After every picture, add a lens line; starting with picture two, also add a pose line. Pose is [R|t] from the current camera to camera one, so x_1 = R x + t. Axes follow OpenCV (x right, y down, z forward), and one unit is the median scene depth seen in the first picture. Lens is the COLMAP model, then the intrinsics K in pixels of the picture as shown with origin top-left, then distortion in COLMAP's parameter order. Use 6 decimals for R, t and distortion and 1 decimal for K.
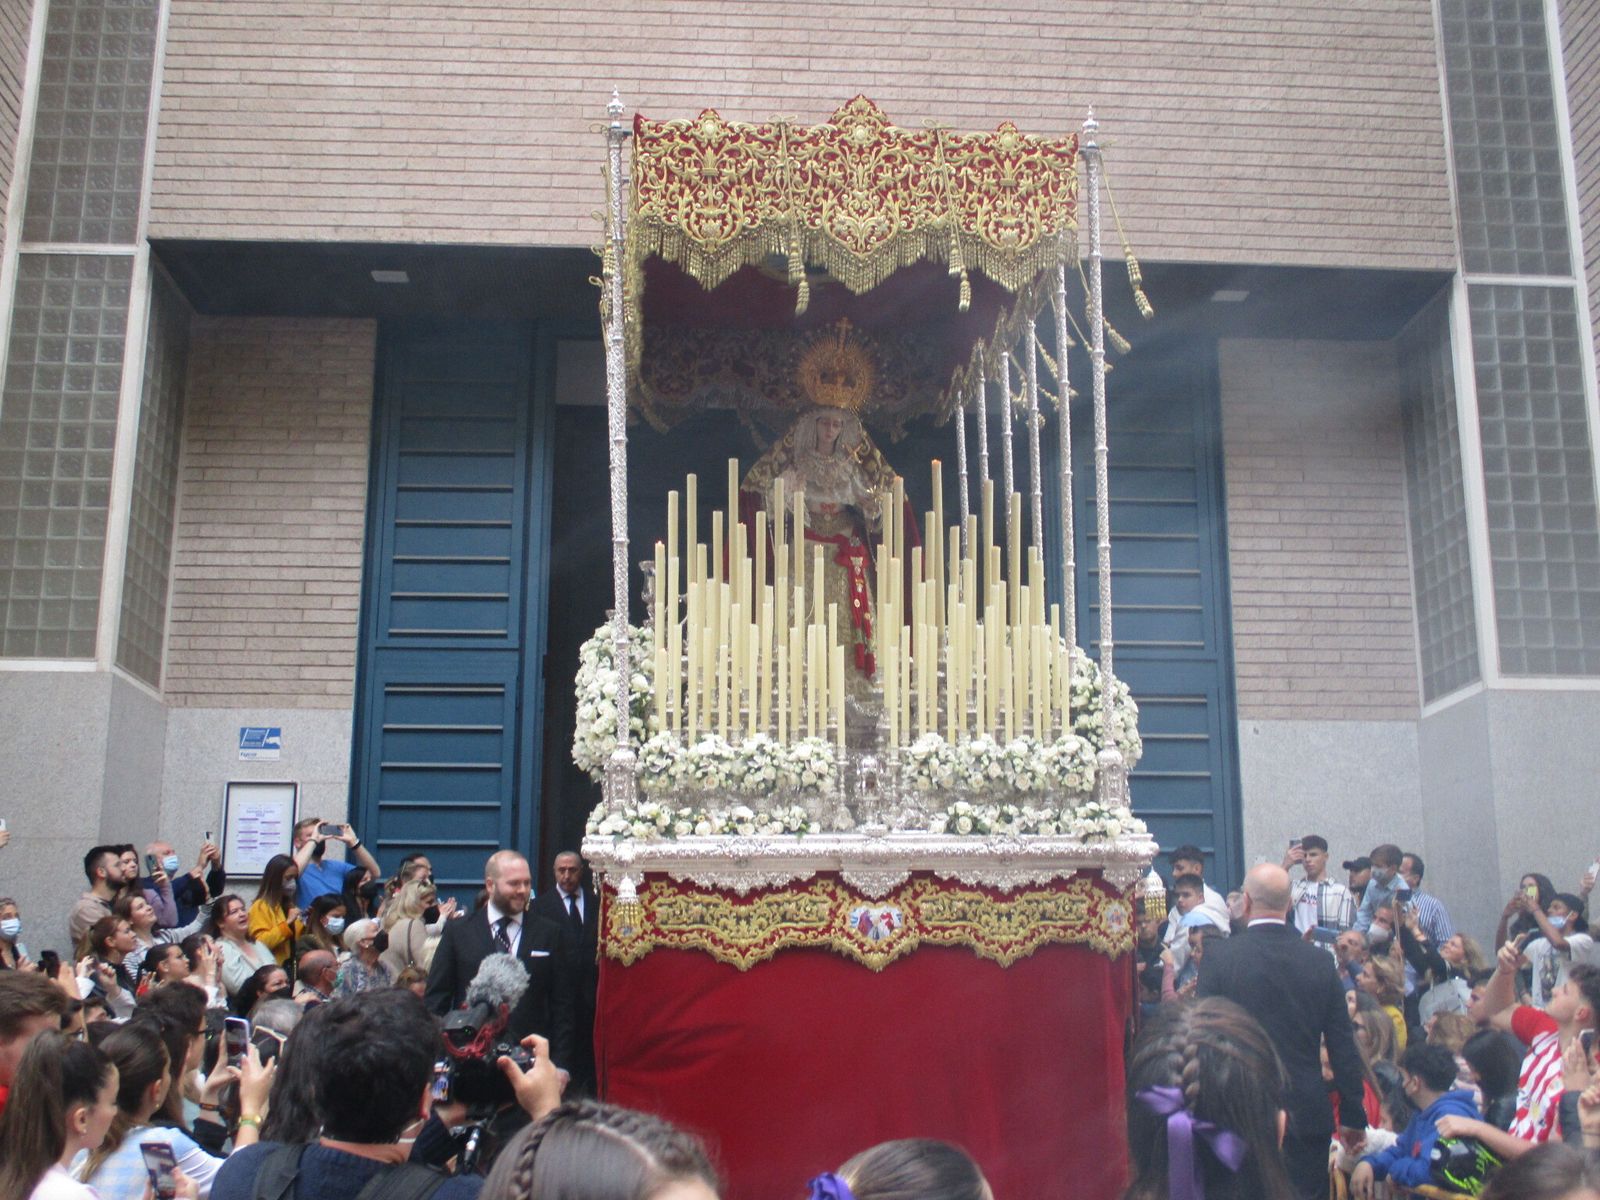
lens RADIAL K [[2131.3, 0, 800.2], [0, 2131.3, 554.5], [0, 0, 1]] dist [-0.028599, -0.001840]
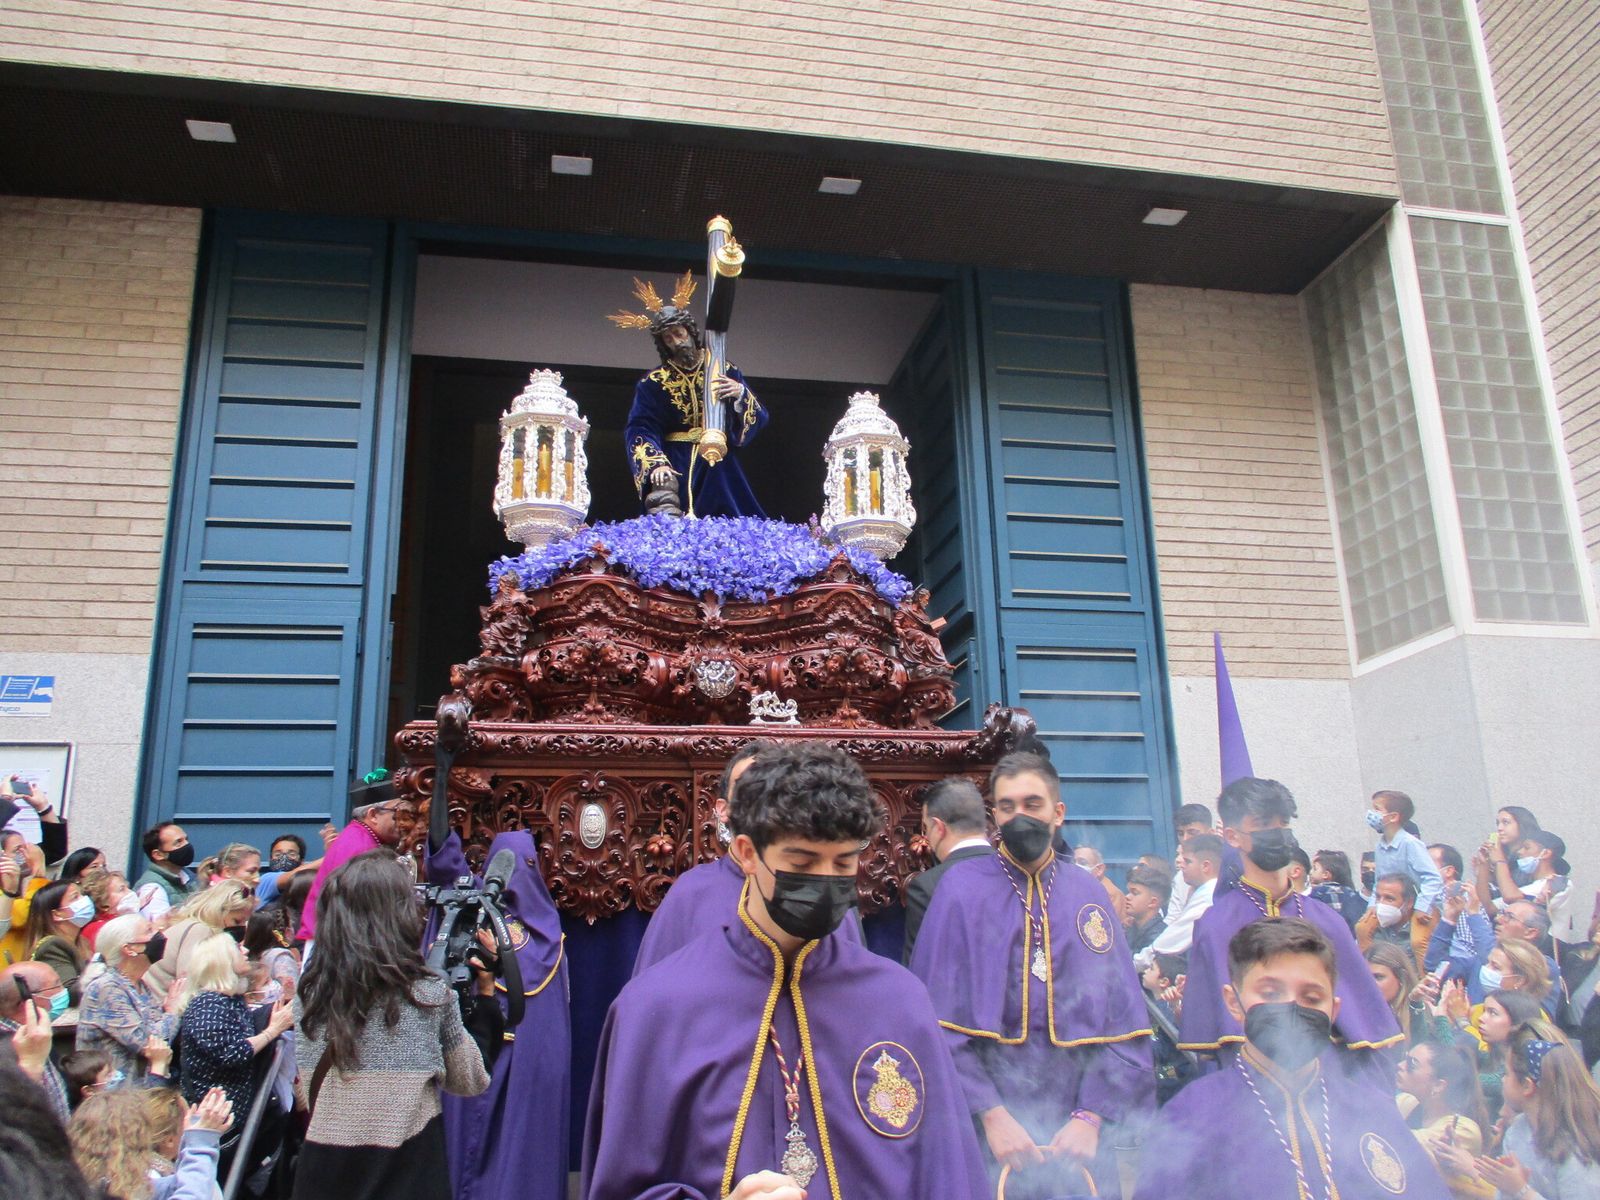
lens RADIAL K [[1357.4, 0, 800.0], [0, 1357.4, 600.0], [0, 0, 1]] dist [0.005623, -0.003162]
pose [[0.988480, 0.016383, 0.150460, -0.041674], [-0.009155, 0.998776, -0.048609, 0.075259], [-0.151072, 0.046671, 0.987420, 0.444846]]
